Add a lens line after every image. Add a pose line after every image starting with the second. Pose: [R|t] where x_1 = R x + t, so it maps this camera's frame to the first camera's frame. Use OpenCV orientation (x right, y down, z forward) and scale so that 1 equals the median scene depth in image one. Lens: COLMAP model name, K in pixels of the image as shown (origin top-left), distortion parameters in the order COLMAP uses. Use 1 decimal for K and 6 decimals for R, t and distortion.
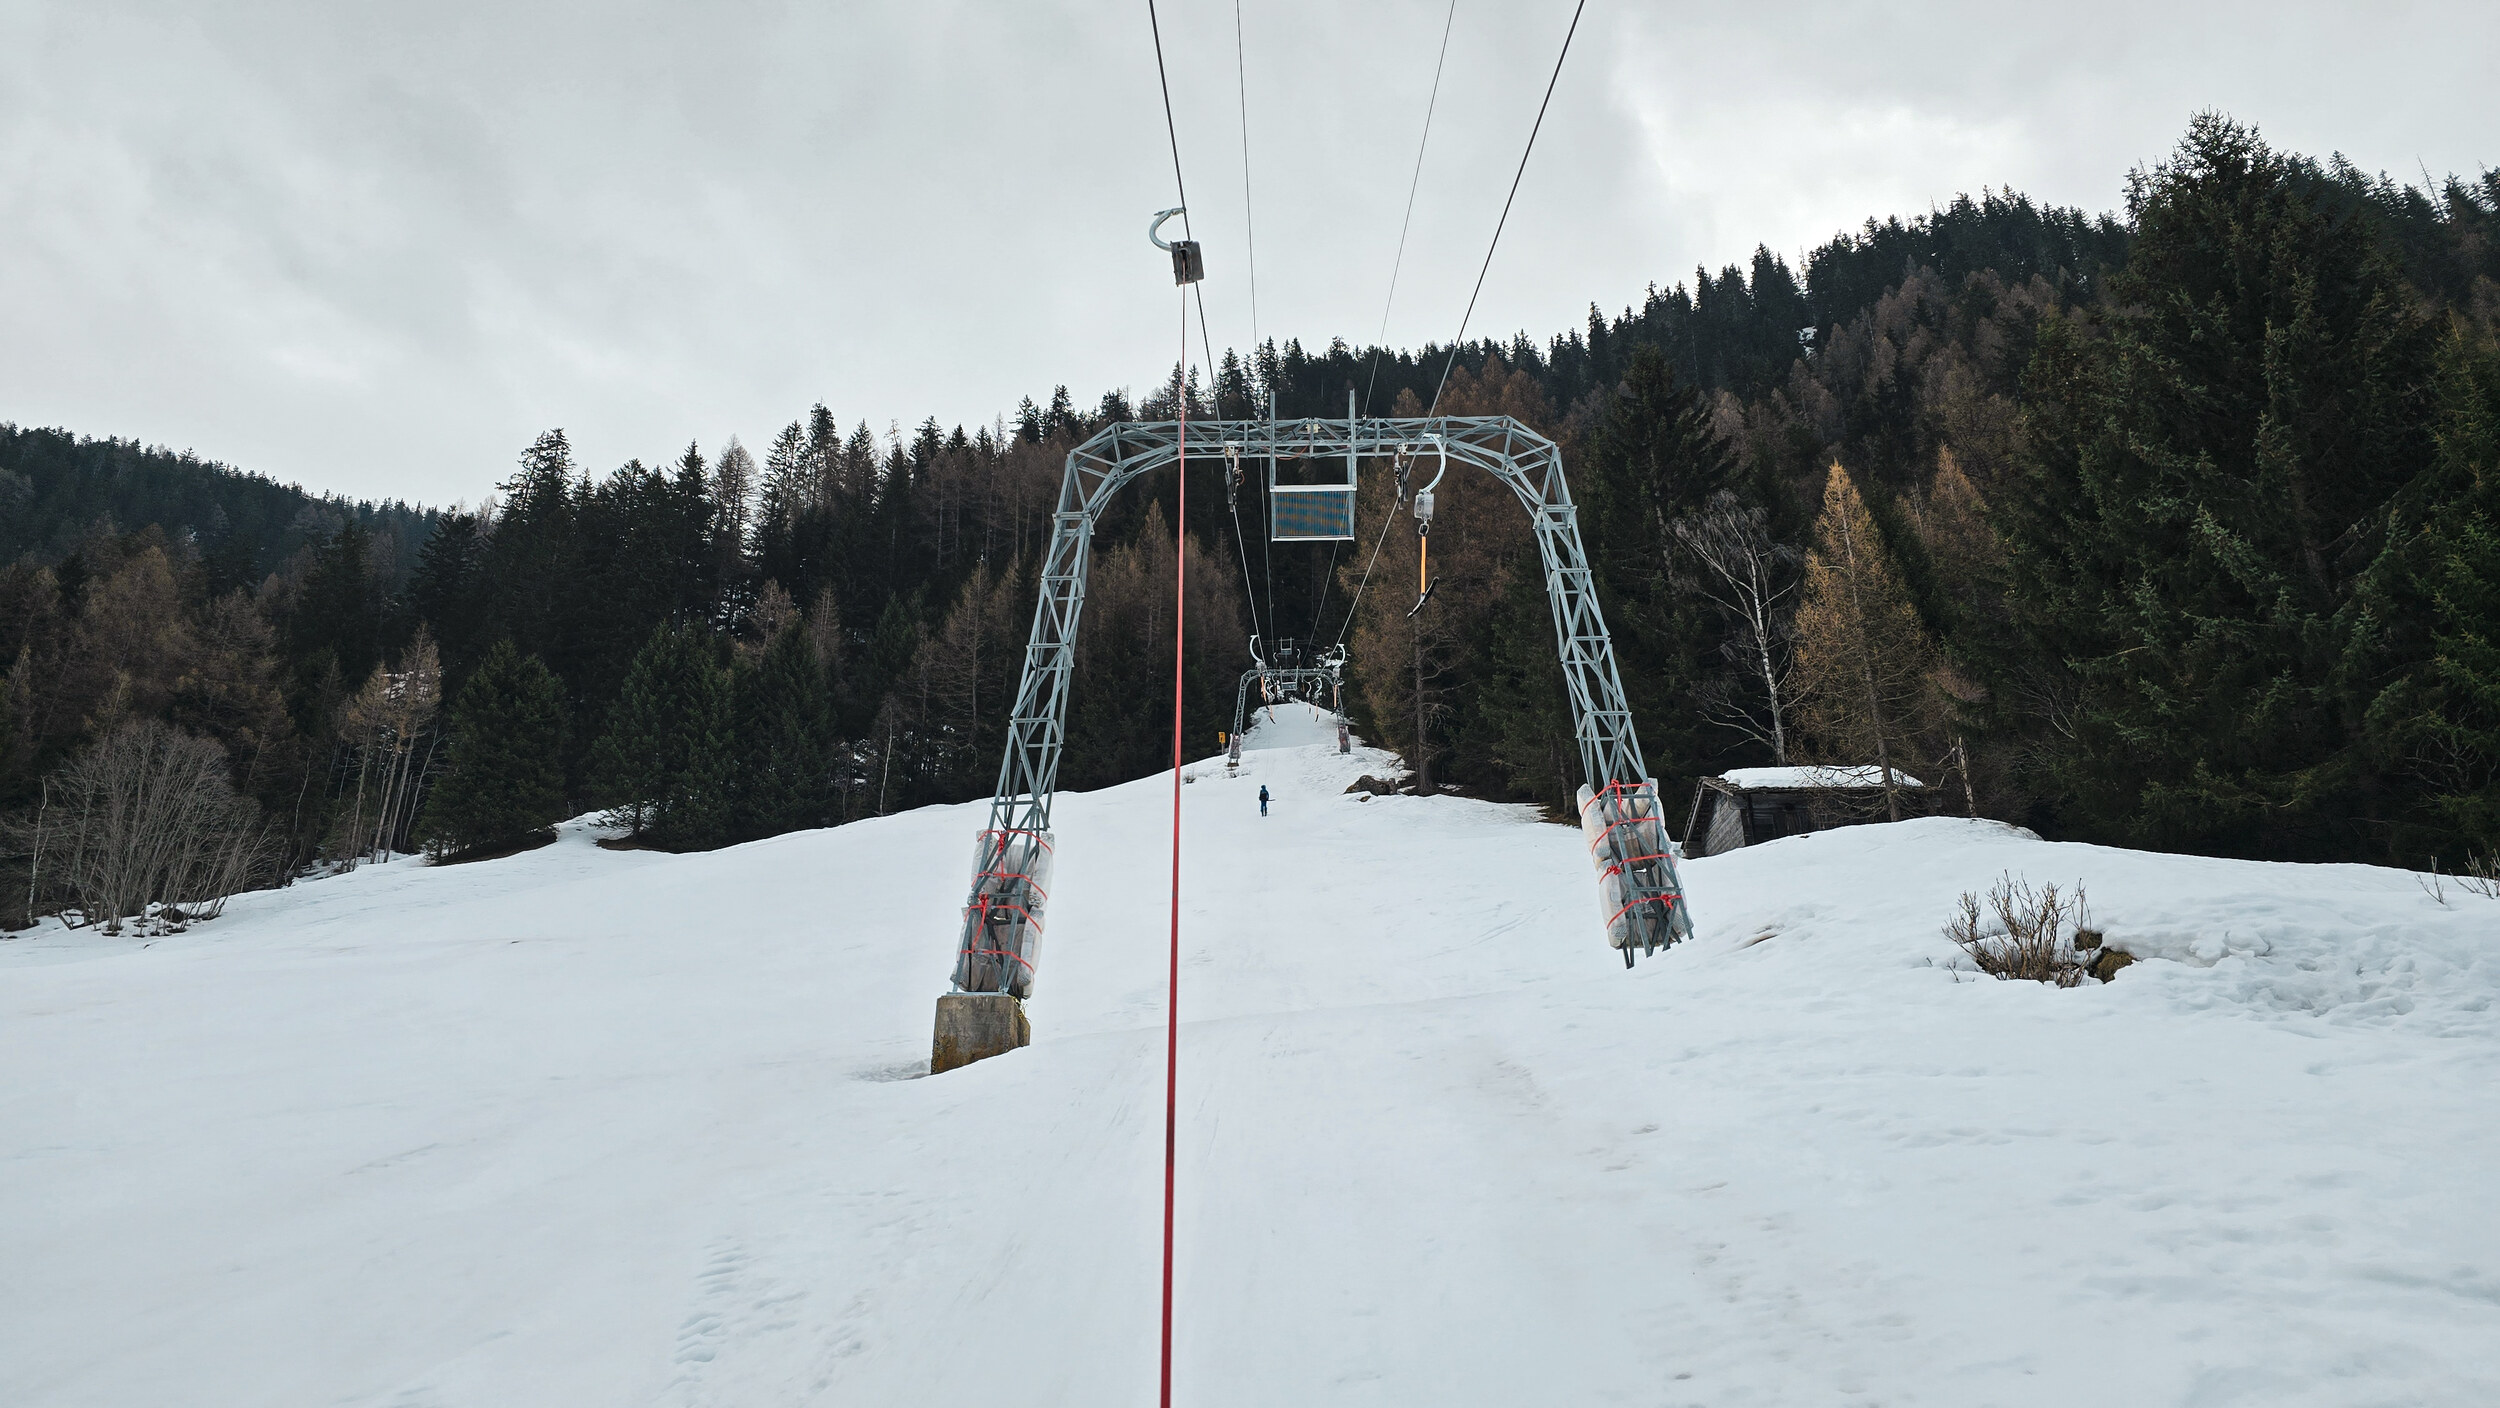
lens RADIAL K [[1632.1, 0, 1250.0], [0, 1632.1, 704.0], [0, 0, 1]] dist [0.115889, -0.112998]
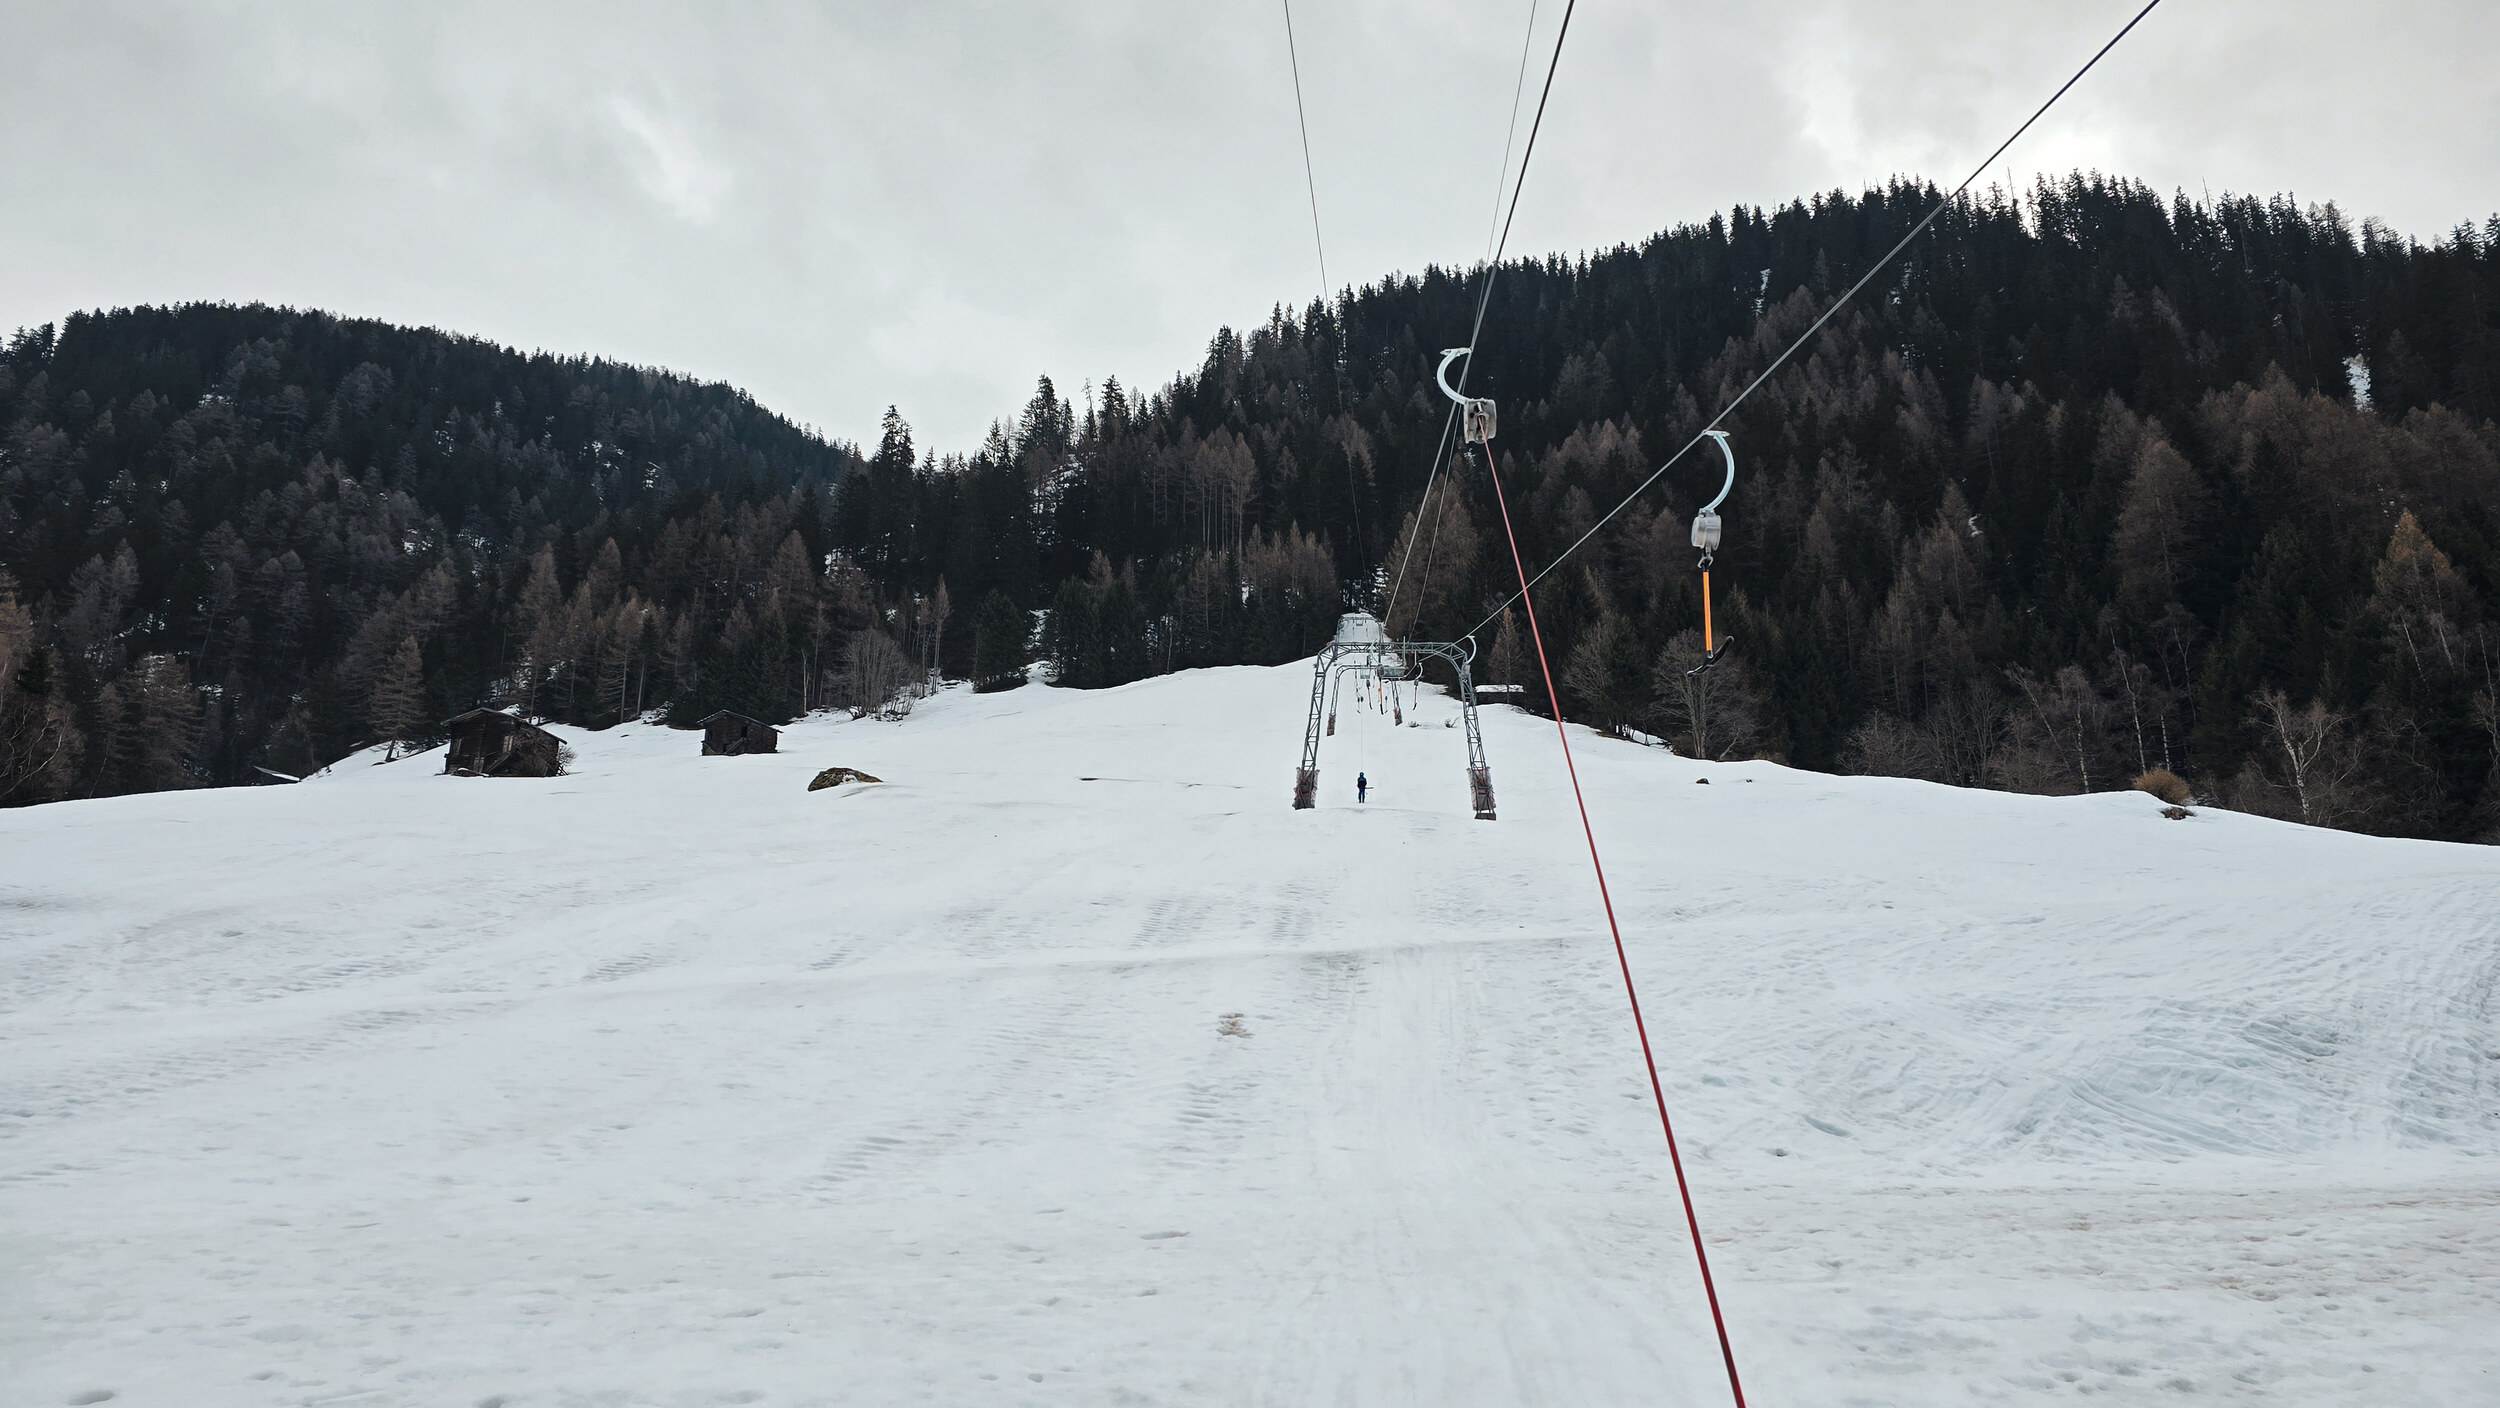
lens RADIAL K [[1632.1, 0, 1250.0], [0, 1632.1, 704.0], [0, 0, 1]] dist [0.115889, -0.112998]
pose [[0.999143, 0.016663, -0.037893, -0.019855], [-0.012169, 0.993190, 0.115867, -0.078613], [0.039565, -0.115306, 0.992542, -0.624605]]
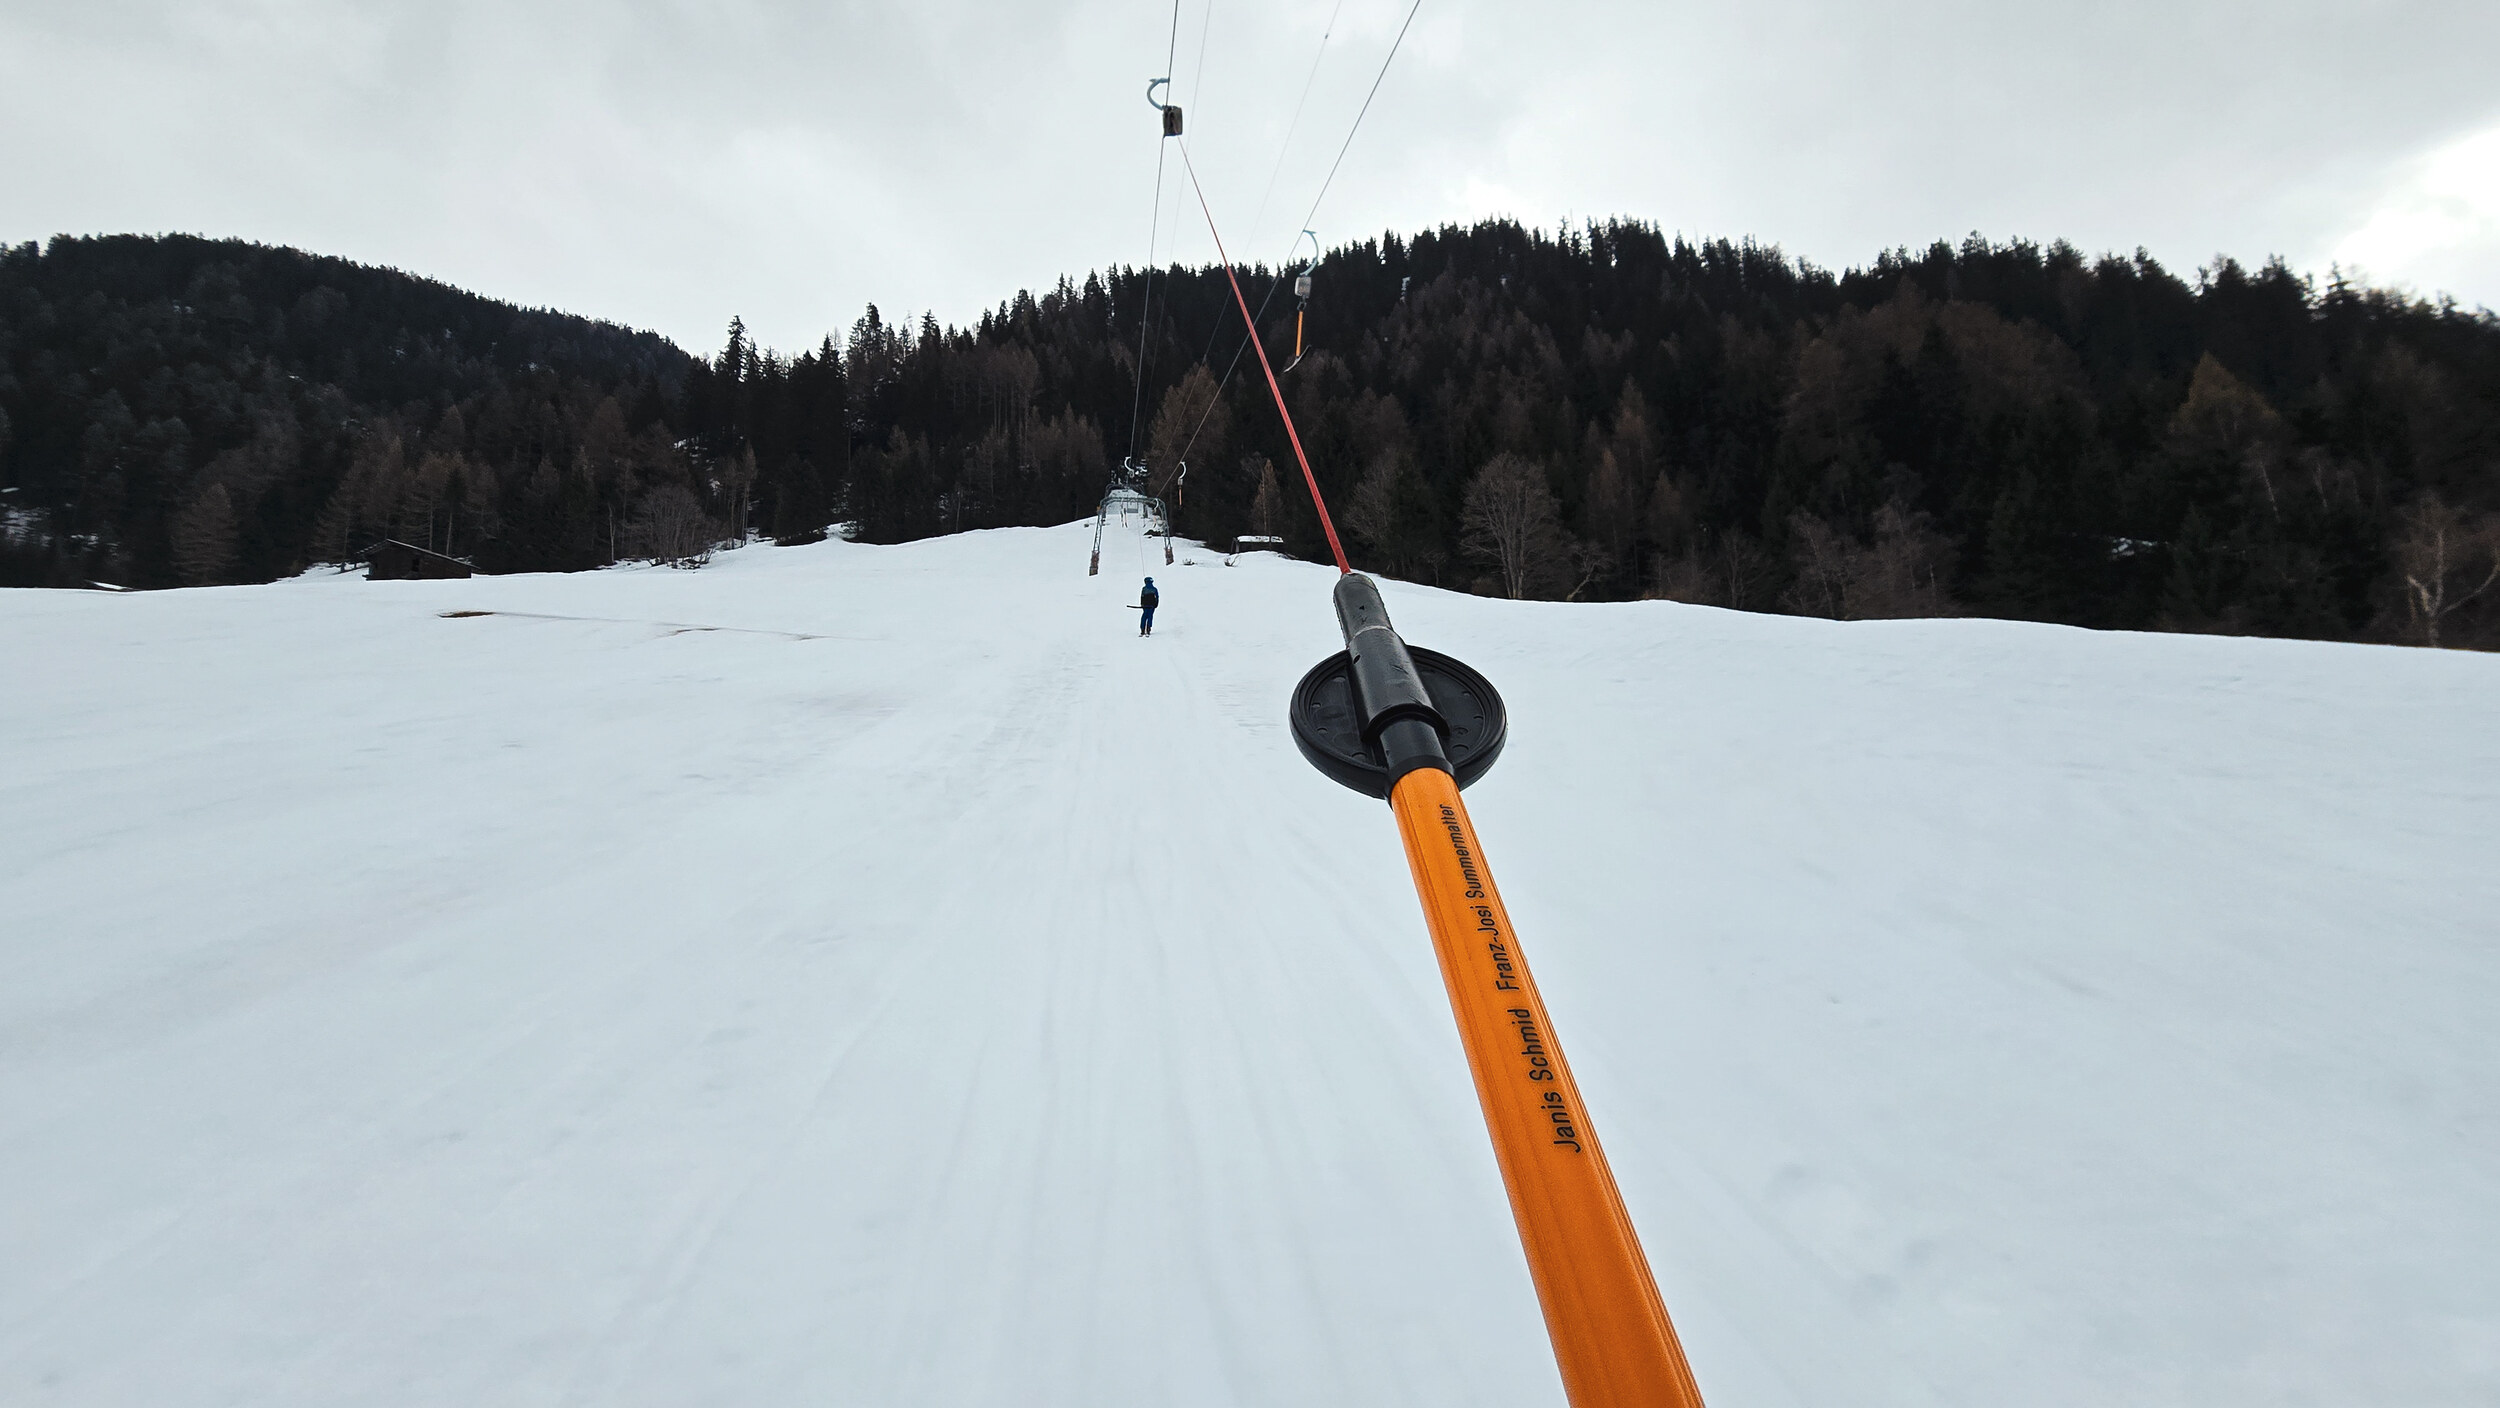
lens RADIAL K [[1004.1, 0, 1257.0], [0, 1004.1, 695.9], [0, 0, 1]] dist [-0.017982, 0.003816]
pose [[0.986453, 0.014925, 0.163367, -0.012170], [-0.051309, 0.973961, 0.220835, -0.027393], [-0.155817, -0.226225, 0.961532, -0.320390]]
